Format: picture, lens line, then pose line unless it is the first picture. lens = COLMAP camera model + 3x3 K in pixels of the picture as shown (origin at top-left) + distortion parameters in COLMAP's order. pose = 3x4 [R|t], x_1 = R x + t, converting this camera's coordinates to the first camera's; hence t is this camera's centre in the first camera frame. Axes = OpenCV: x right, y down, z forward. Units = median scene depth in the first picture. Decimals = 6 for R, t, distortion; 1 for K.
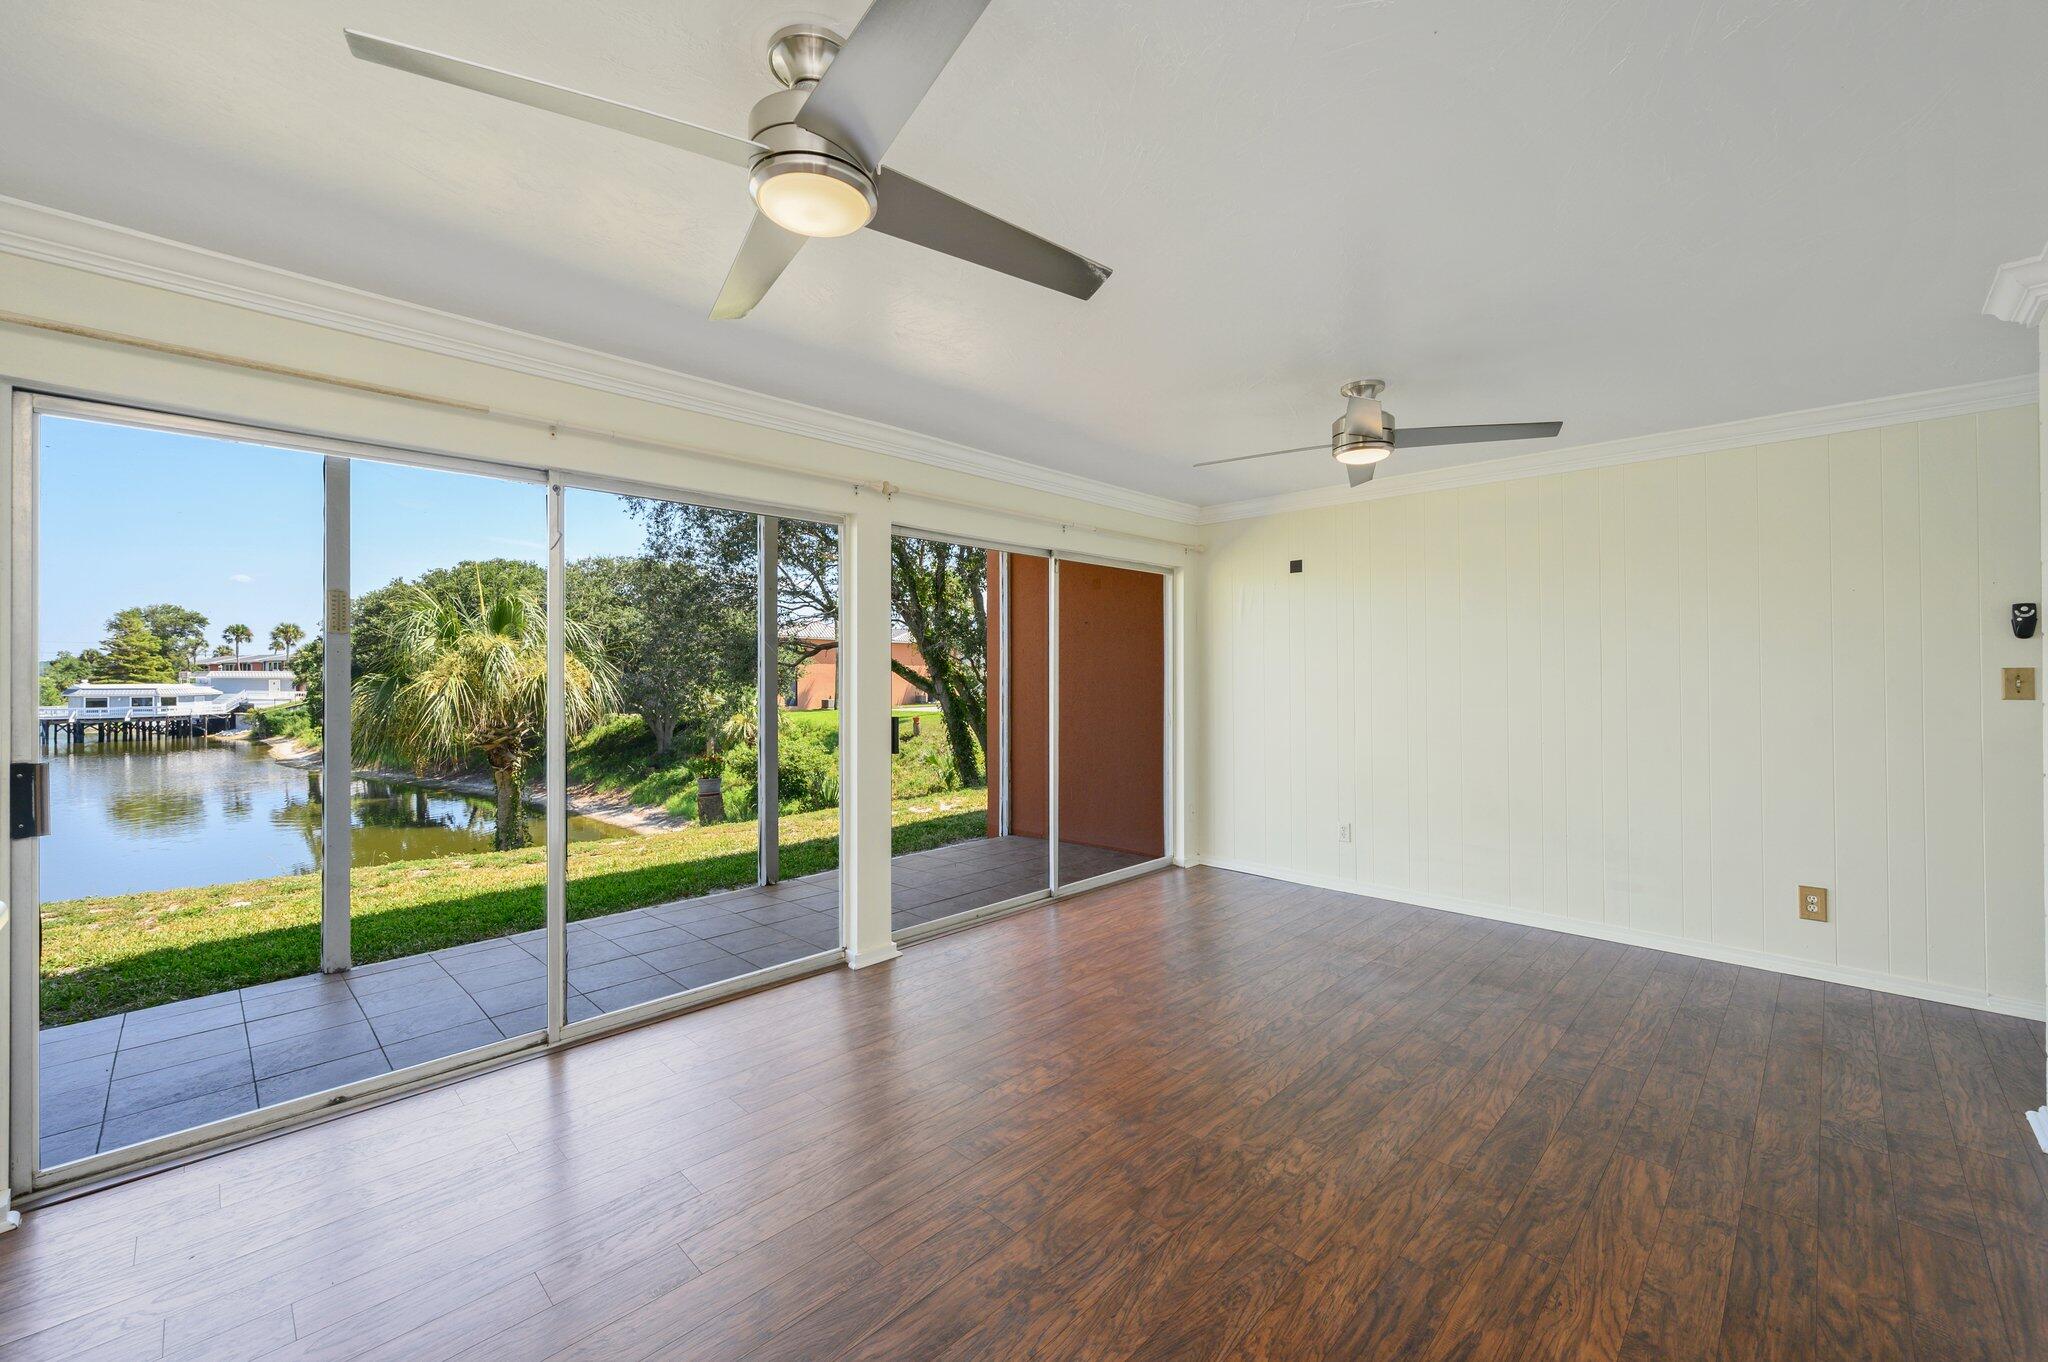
lens RADIAL K [[809.0, 0, 1028.6], [0, 809.0, 669.1], [0, 0, 1]] dist [0.000896, 0.000125]
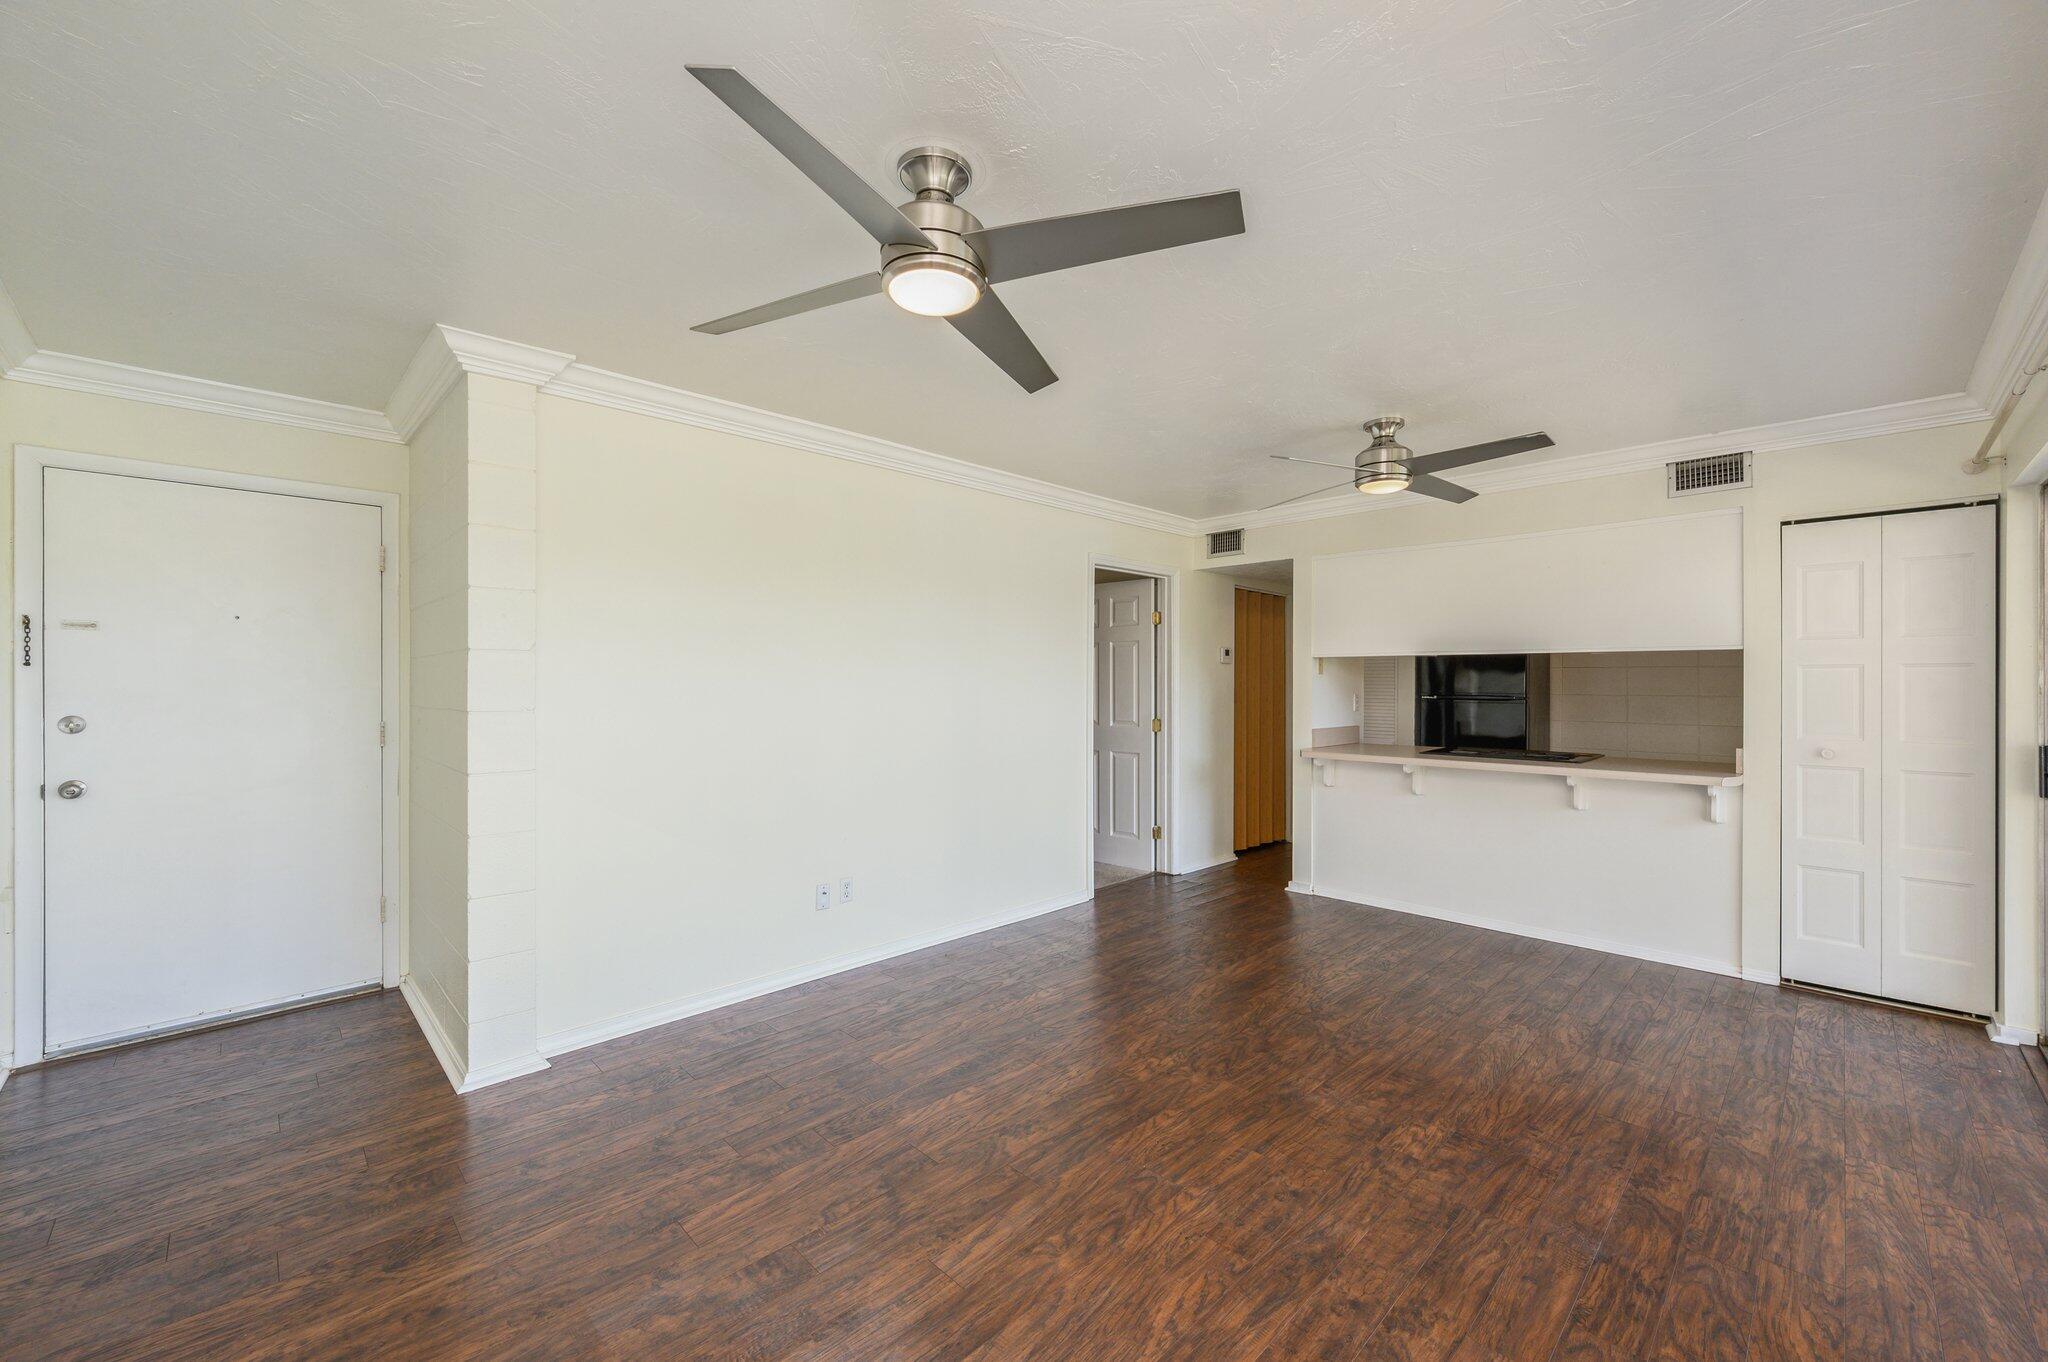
lens RADIAL K [[809.0, 0, 1026.7], [0, 809.0, 689.6], [0, 0, 1]] dist [0.000896, 0.000125]
pose [[-0.999860, 0.001039, 0.016728, 0.365526], [0.001093, 0.999994, 0.003191, 0.006216], [-0.016725, 0.003208, -0.999855, 1.658053]]
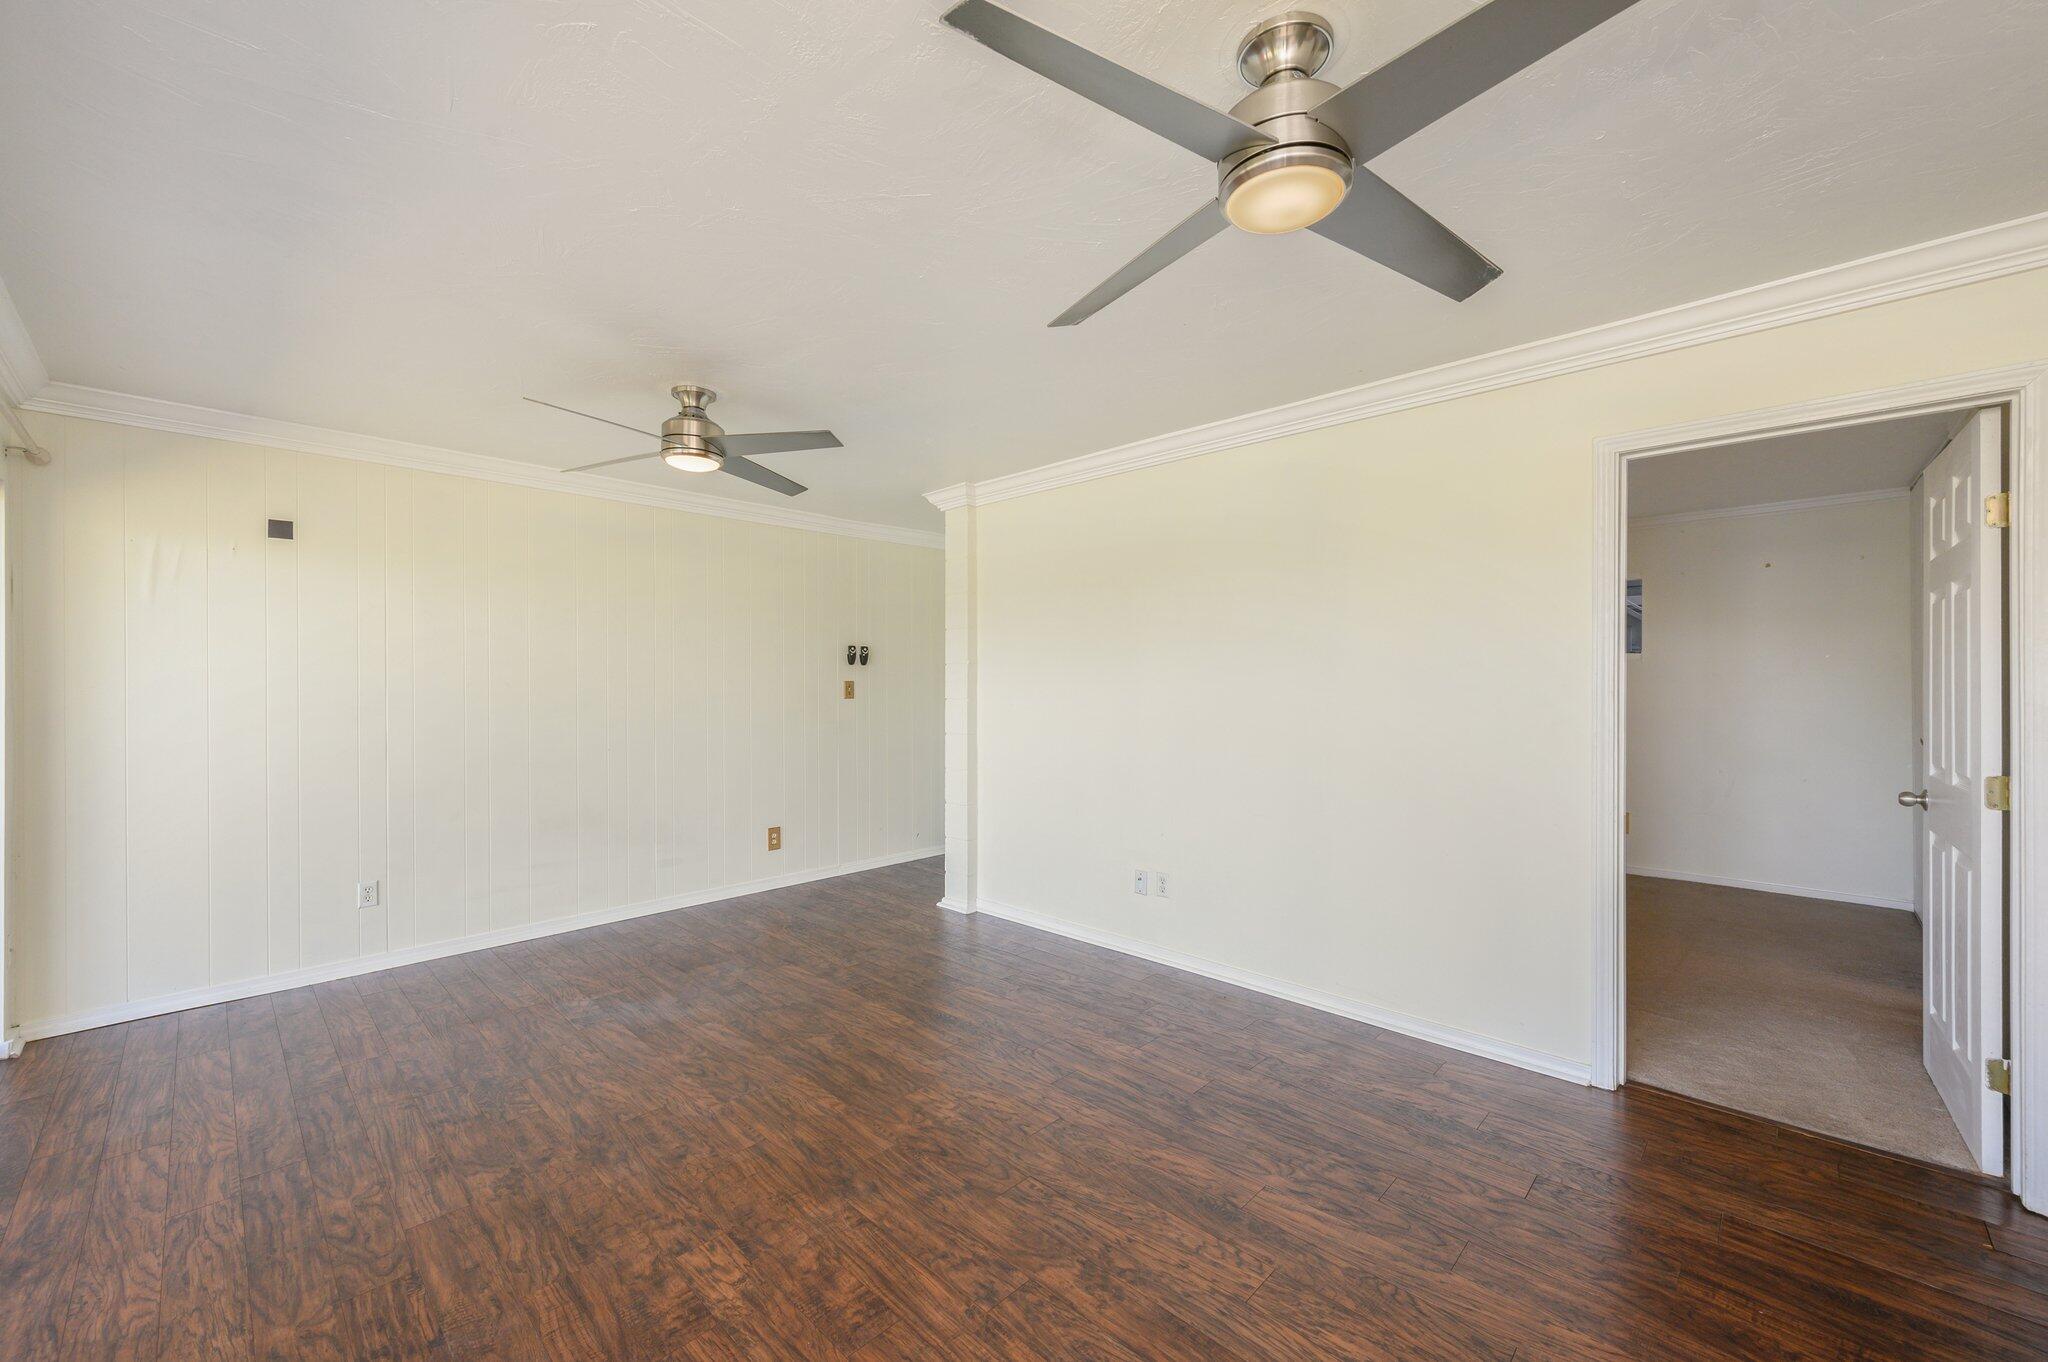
lens RADIAL K [[809.0, 0, 1015.4], [0, 809.0, 680.9], [0, 0, 1]] dist [0.000896, 0.000125]
pose [[0.002735, 0.004033, 0.999988, -0.605906], [-0.002703, 0.999988, -0.004026, 0.005091], [-0.999993, -0.002692, 0.002746, 0.645450]]
